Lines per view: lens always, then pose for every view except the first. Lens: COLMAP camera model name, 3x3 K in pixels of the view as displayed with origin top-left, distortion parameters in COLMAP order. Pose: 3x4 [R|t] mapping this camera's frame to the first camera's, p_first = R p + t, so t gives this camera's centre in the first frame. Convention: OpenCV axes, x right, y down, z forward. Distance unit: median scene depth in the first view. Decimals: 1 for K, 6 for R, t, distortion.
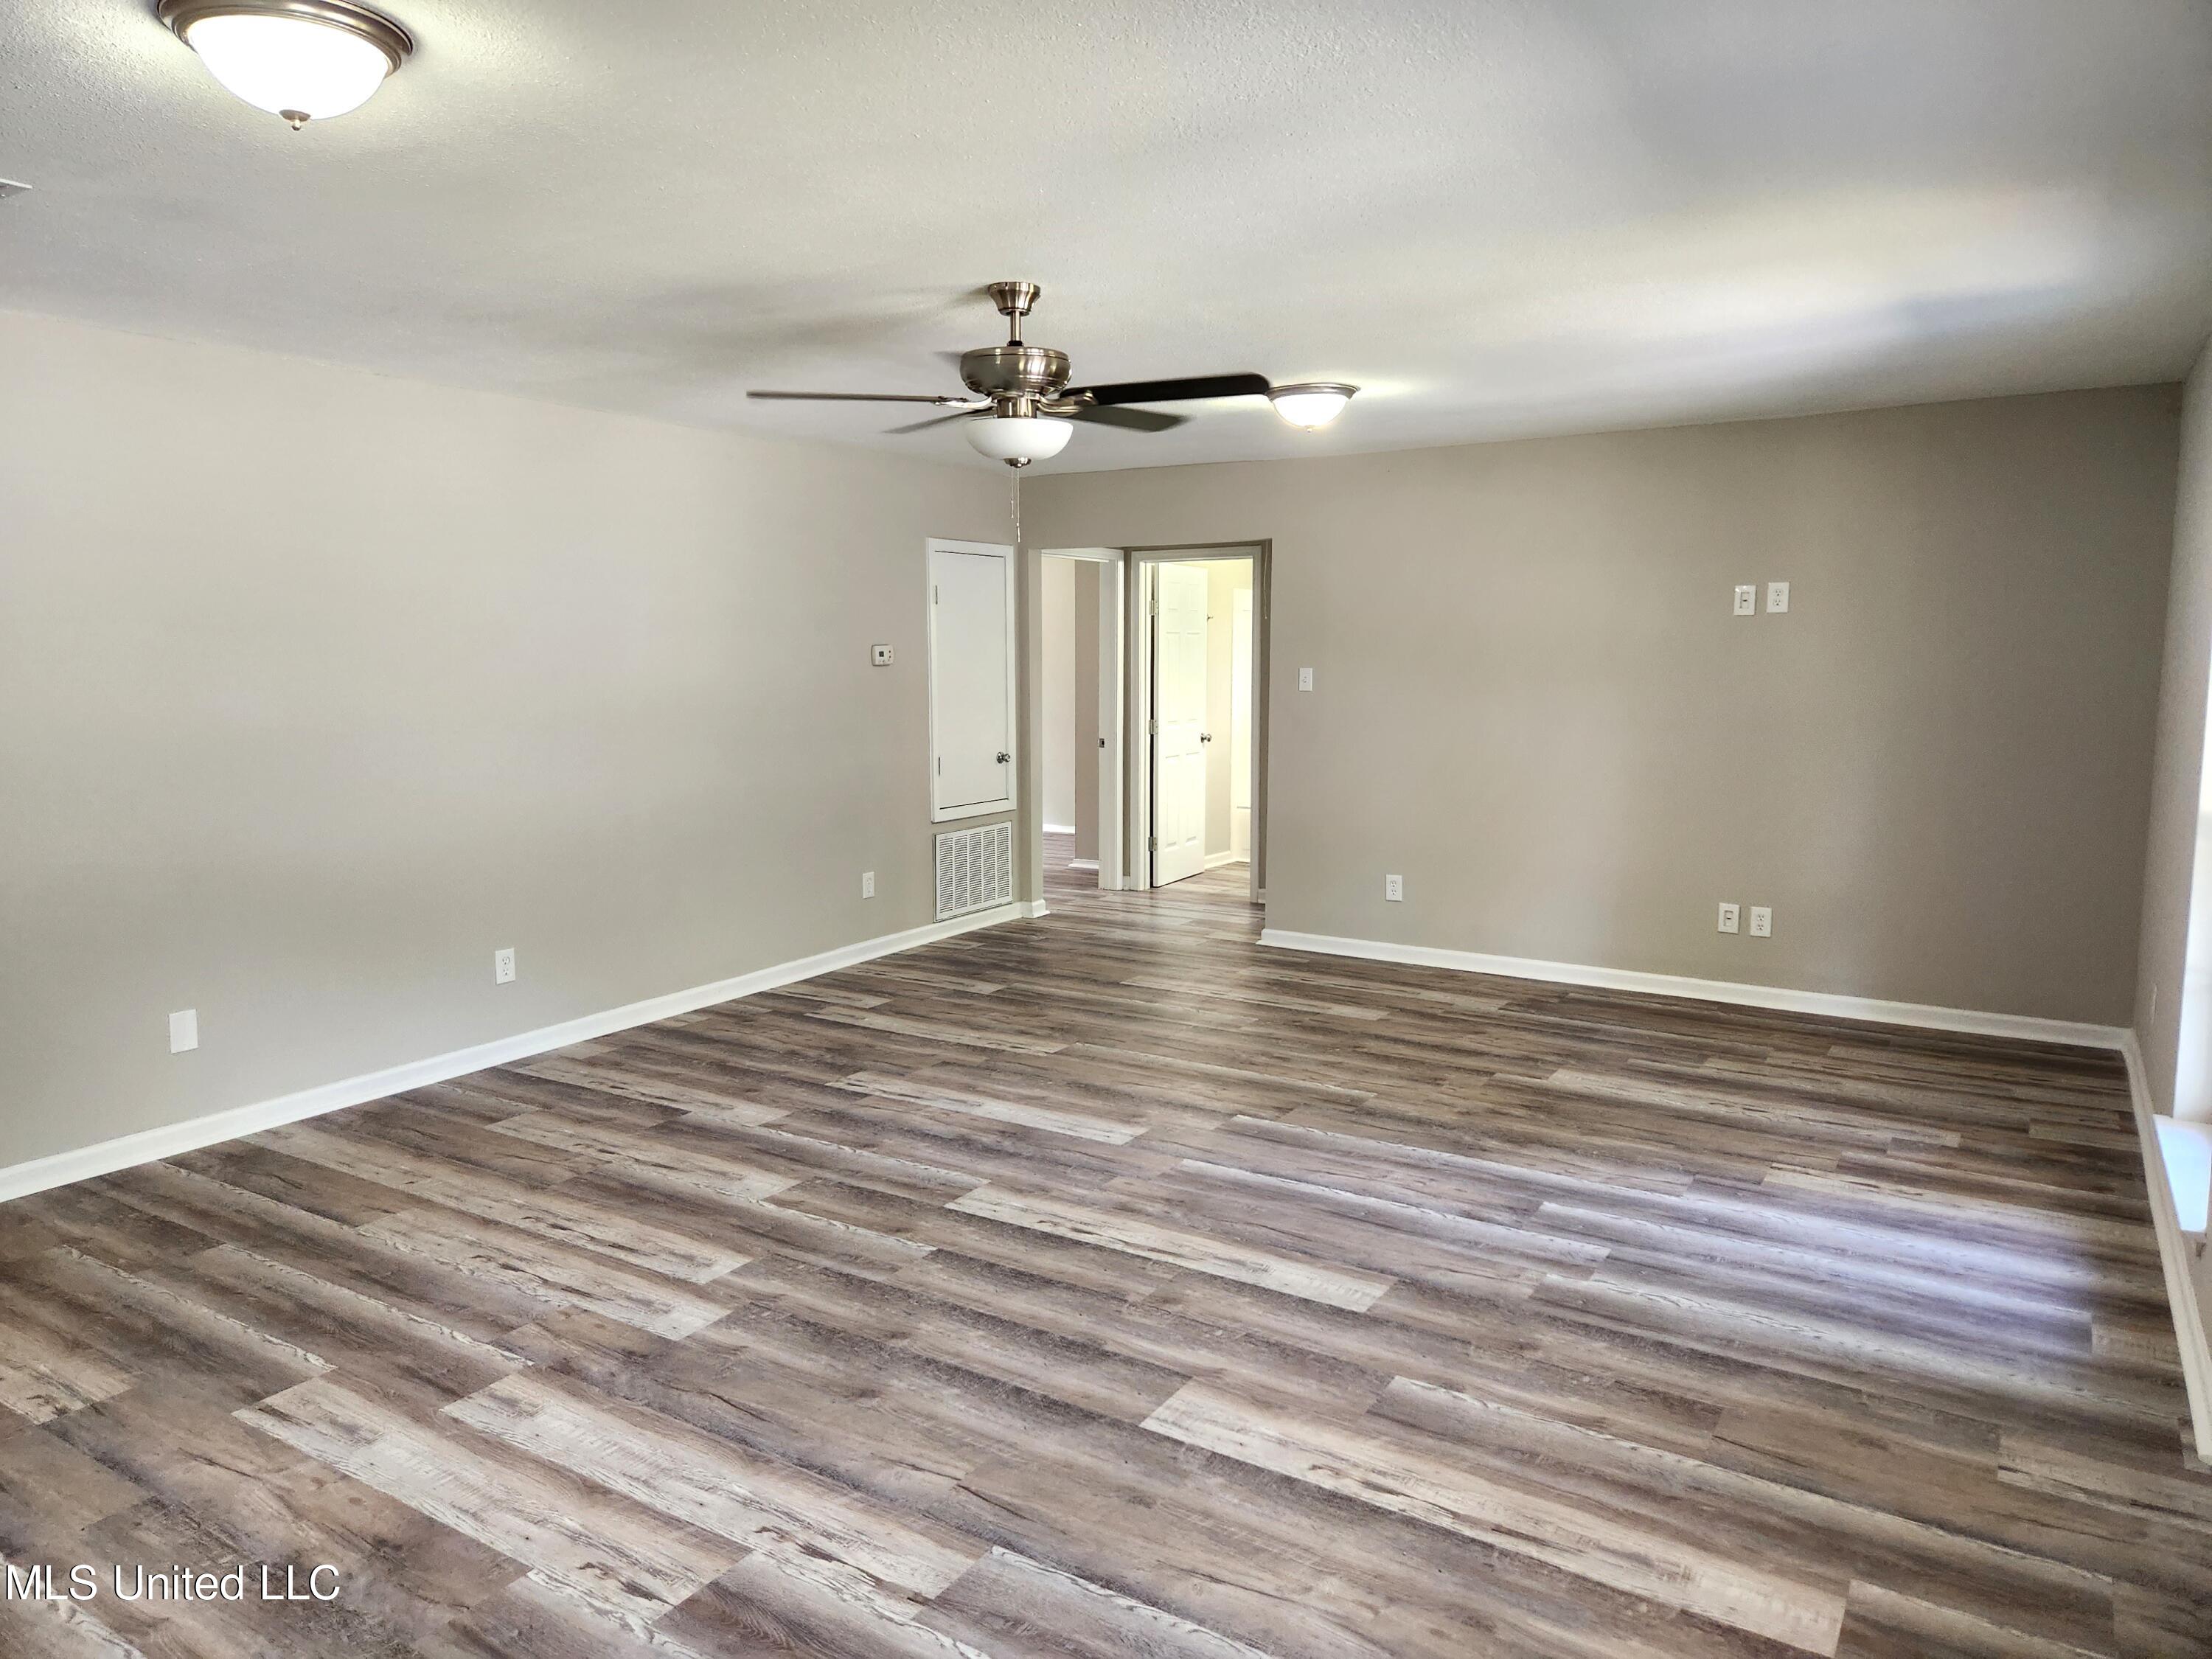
lens RADIAL K [[1487.2, 0, 1106.9], [0, 1487.2, 814.1], [0, 0, 1]] dist [0.068087, -0.049372]
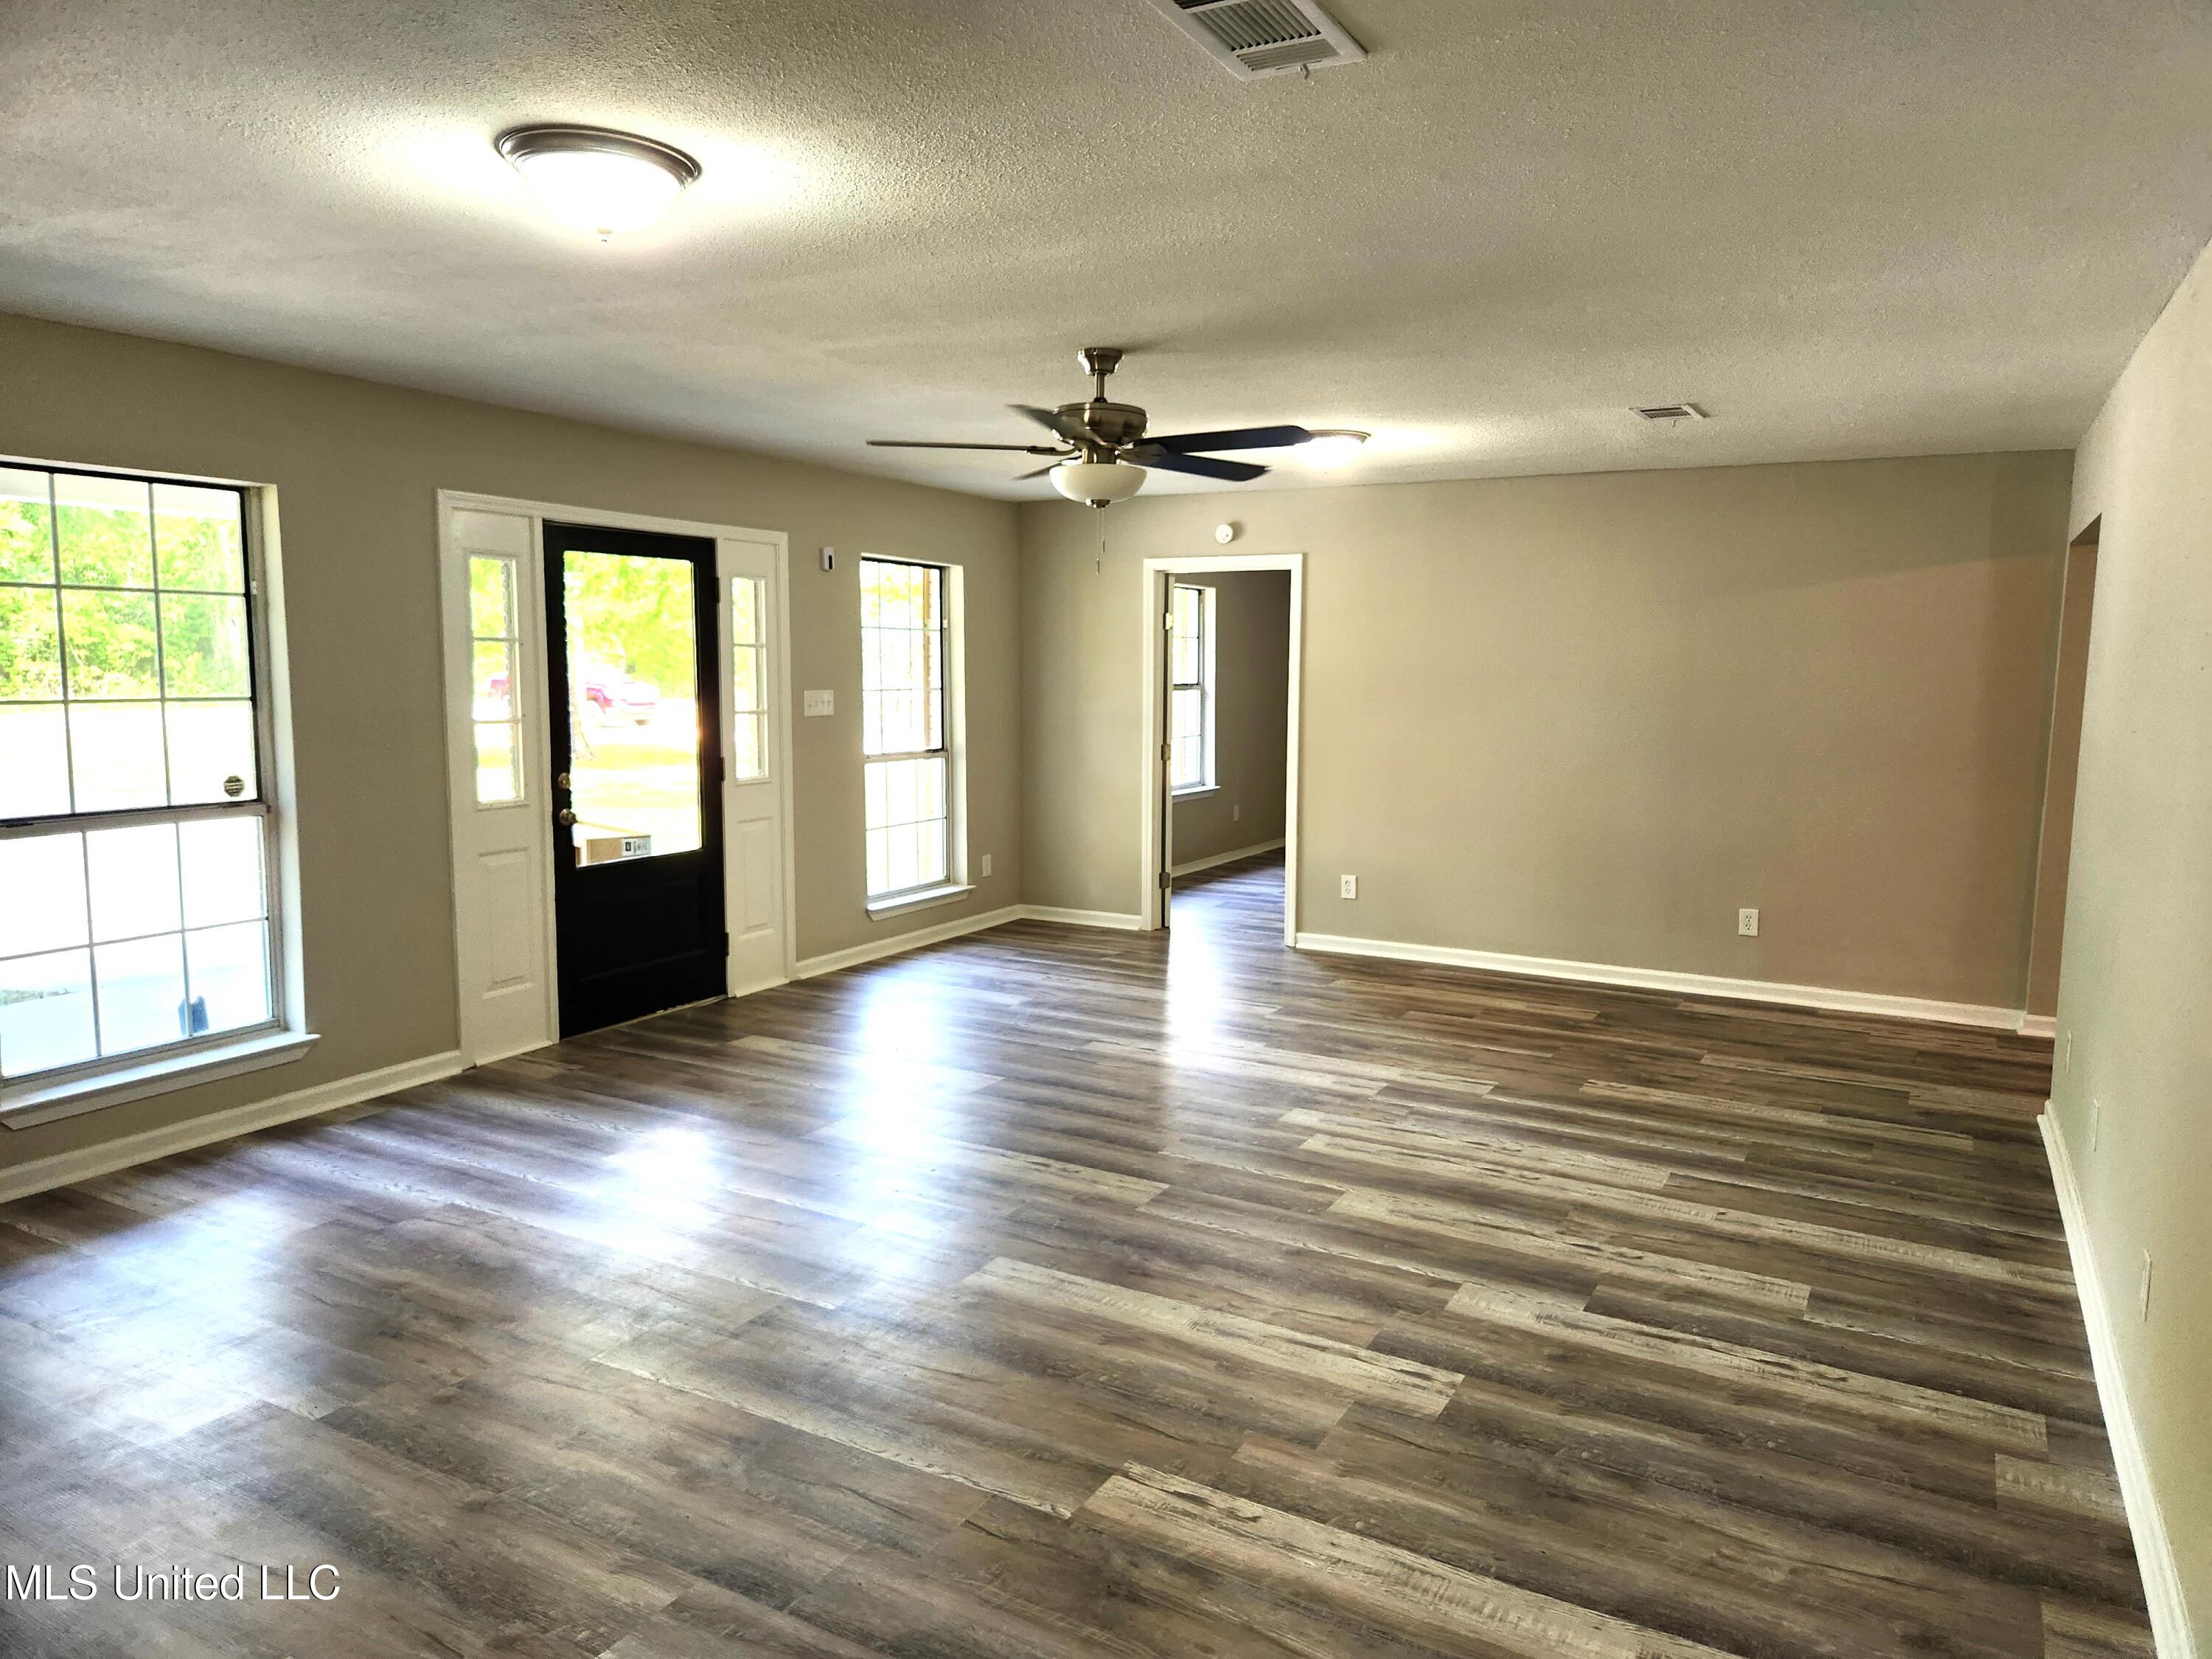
lens RADIAL K [[1487.2, 0, 1113.9], [0, 1487.2, 814.2], [0, 0, 1]] dist [0.068087, -0.049372]
pose [[-0.998715, -0.003418, -0.050571, -0.013673], [-0.014450, 0.975518, 0.219443, -0.241333], [0.048583, 0.219892, -0.974314, 2.051373]]
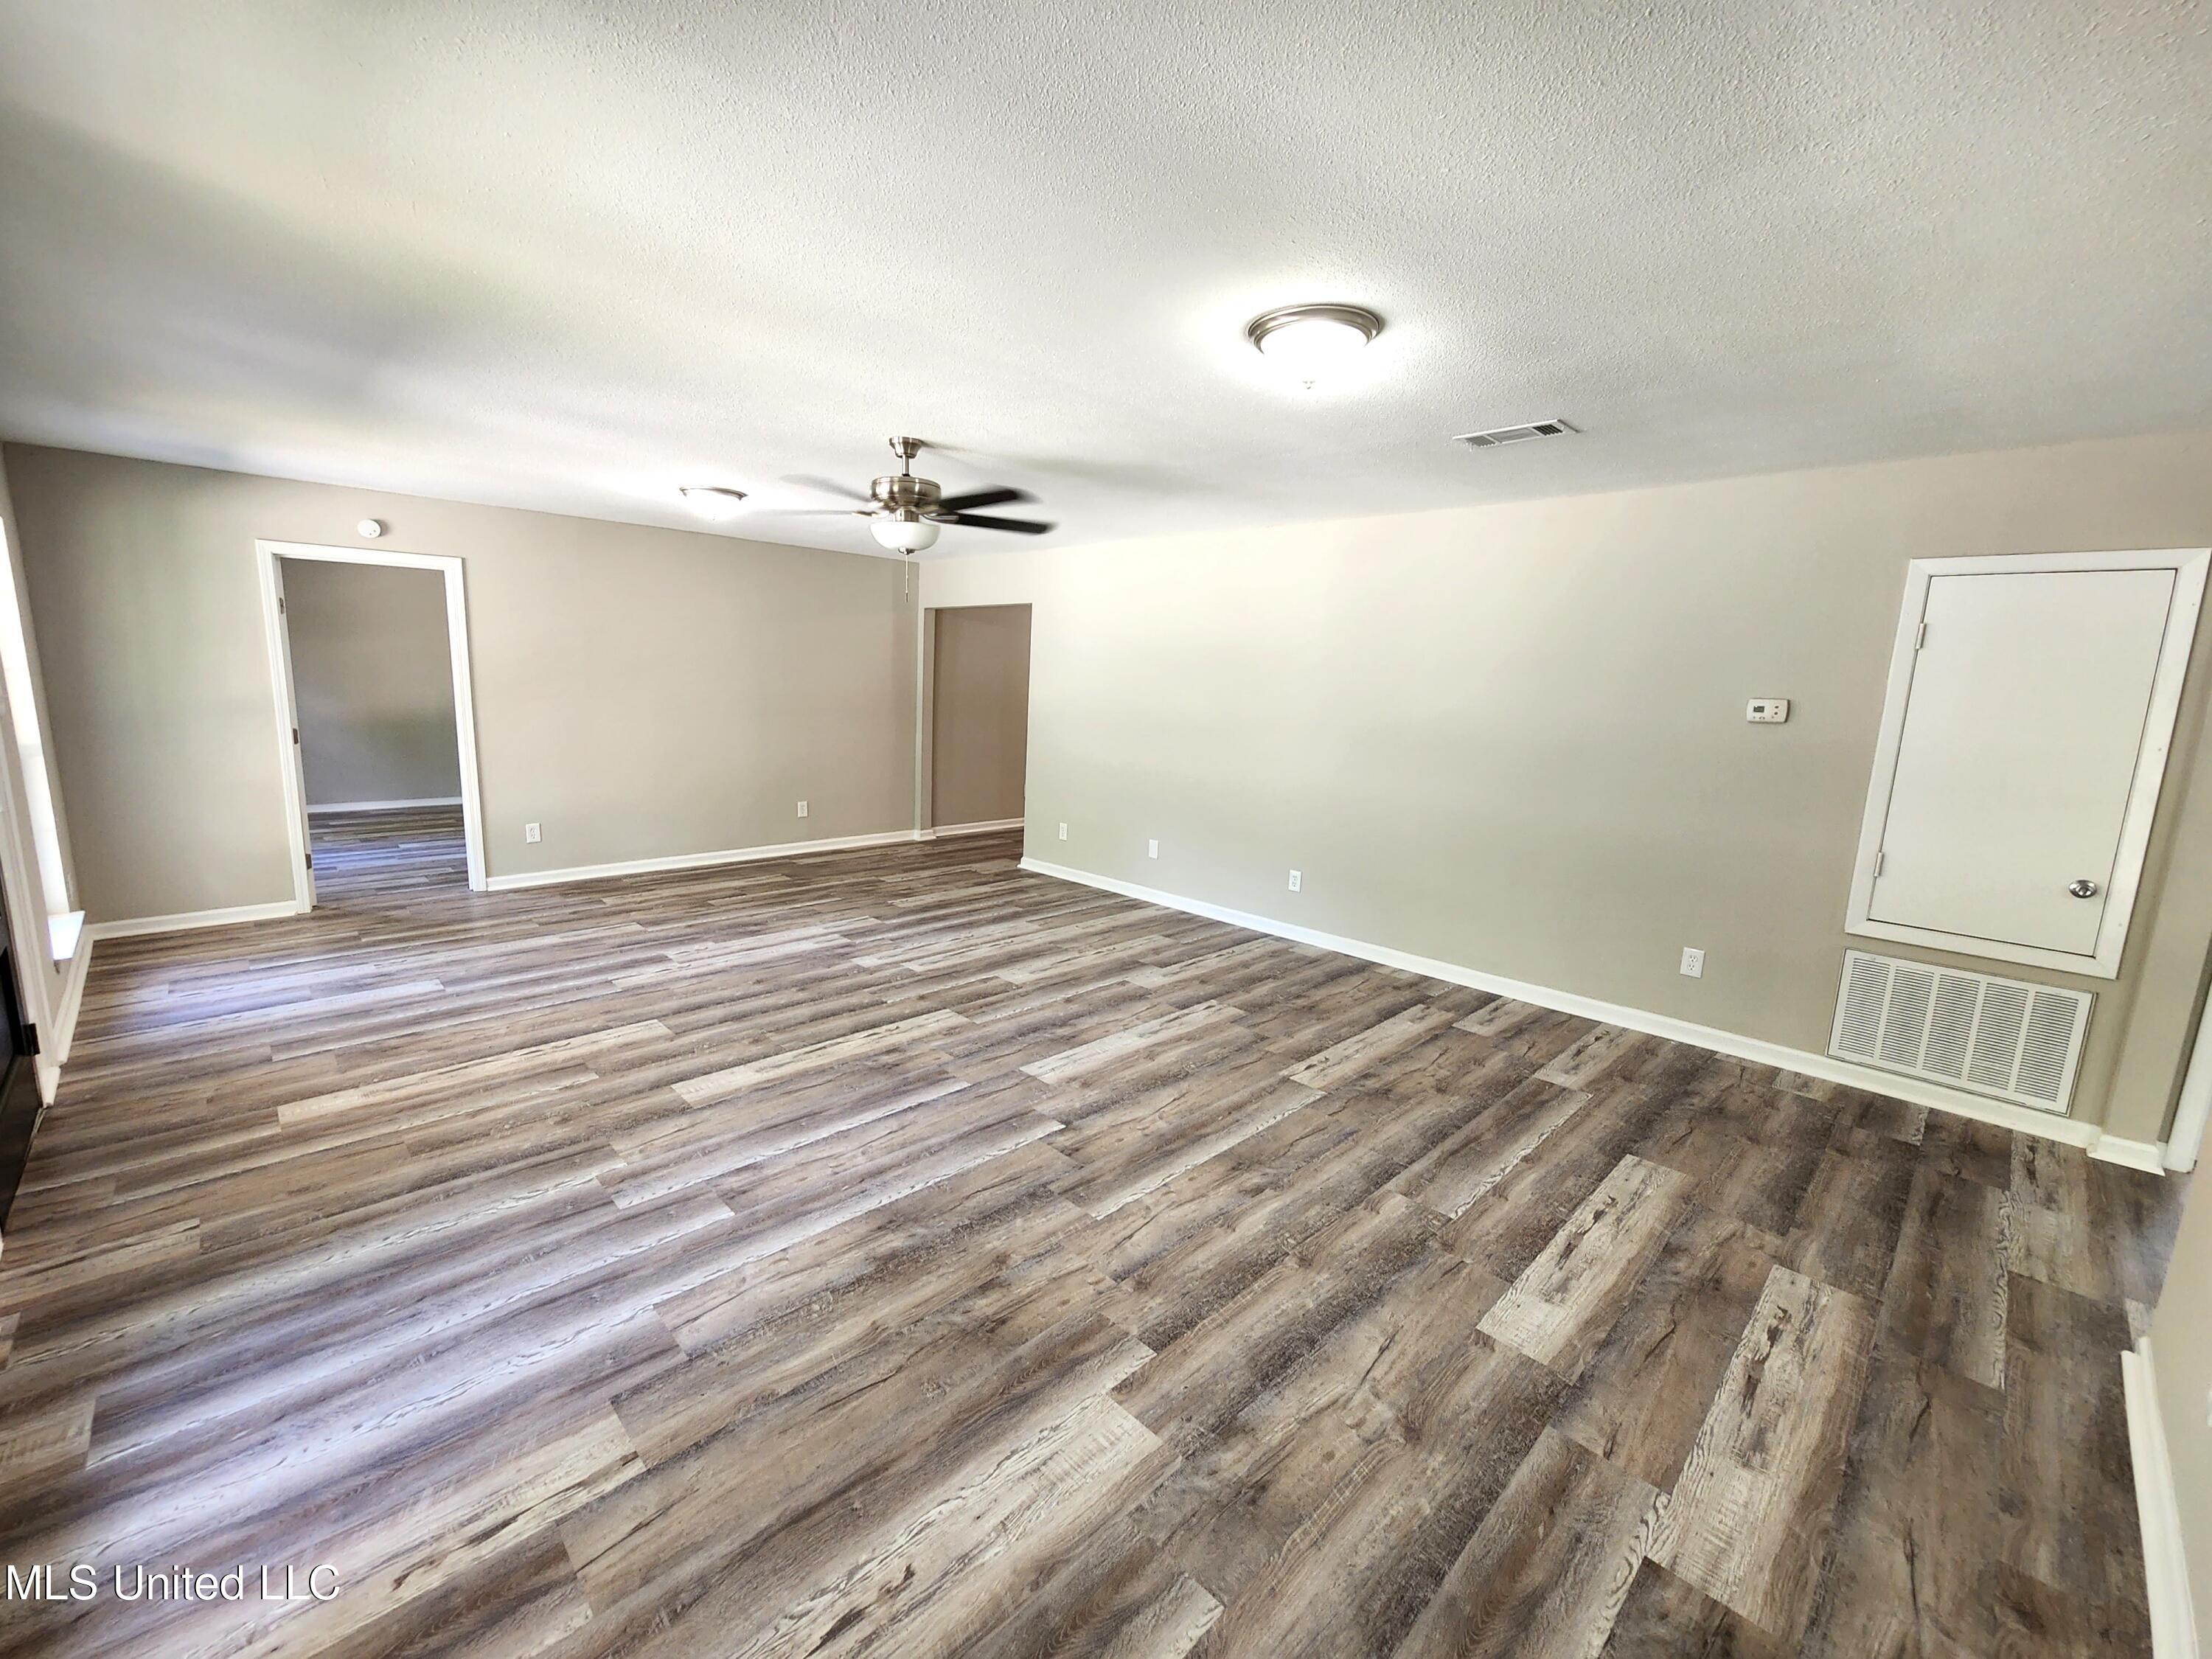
lens RADIAL K [[910.8, 0, 1081.0], [0, 910.8, 825.6], [0, 0, 1]] dist [-0.001300, 0.000908]
pose [[-0.240901, 0.156117, -0.957911, 0.821040], [-0.144798, 0.970151, 0.194526, -0.160271], [0.959688, 0.185565, -0.211104, 1.362304]]
